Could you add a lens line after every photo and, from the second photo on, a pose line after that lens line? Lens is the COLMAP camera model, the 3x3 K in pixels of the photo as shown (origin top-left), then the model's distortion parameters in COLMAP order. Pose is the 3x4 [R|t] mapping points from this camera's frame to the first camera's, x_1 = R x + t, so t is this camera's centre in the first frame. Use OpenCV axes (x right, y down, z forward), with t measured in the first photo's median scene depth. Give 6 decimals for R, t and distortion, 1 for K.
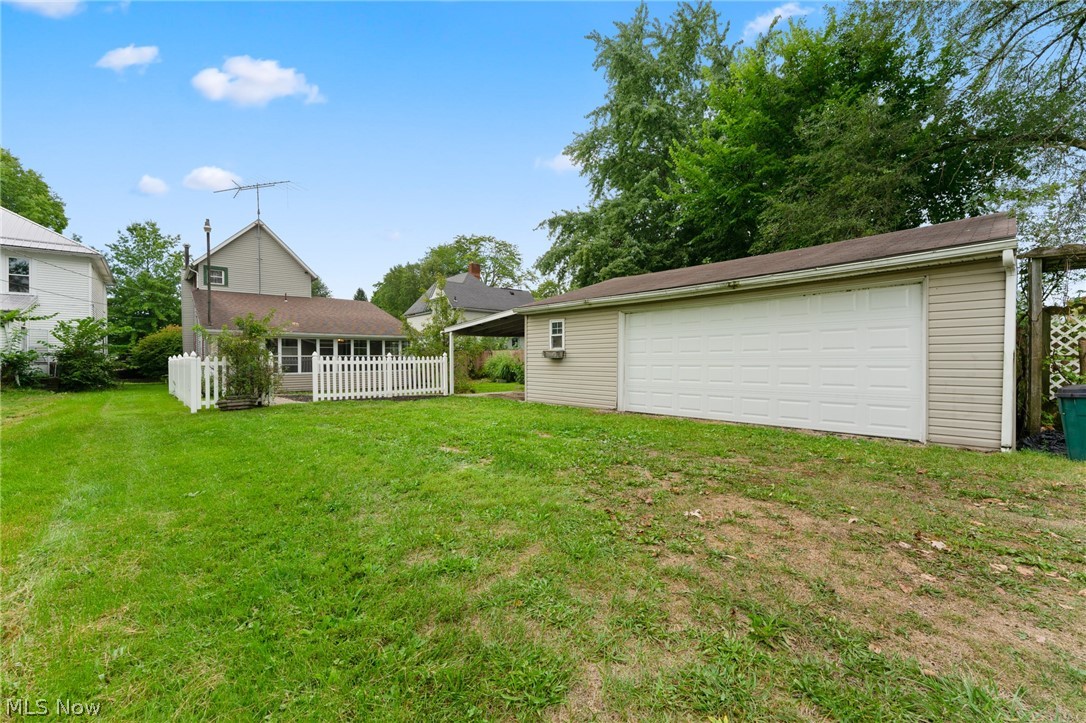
lens RADIAL K [[430.2, 0, 543.0], [0, 430.2, 361.5], [0, 0, 1]] dist [-0.000654, 0.000044]
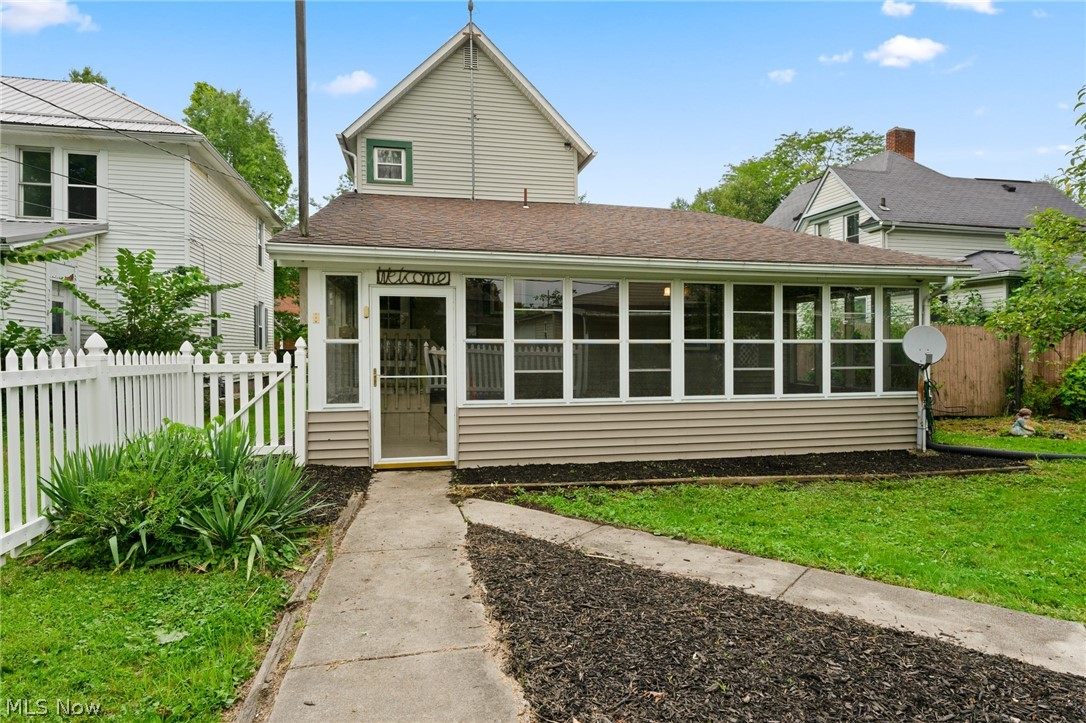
lens RADIAL K [[436.0, 0, 543.0], [0, 436.0, 361.5], [0, 0, 1]] dist [0.000372, 0.000023]
pose [[0.882298, 0.016749, -0.470394, -0.379108], [-0.007034, 0.999724, 0.022403, -0.004689], [0.470640, -0.016457, 0.882172, 0.628642]]
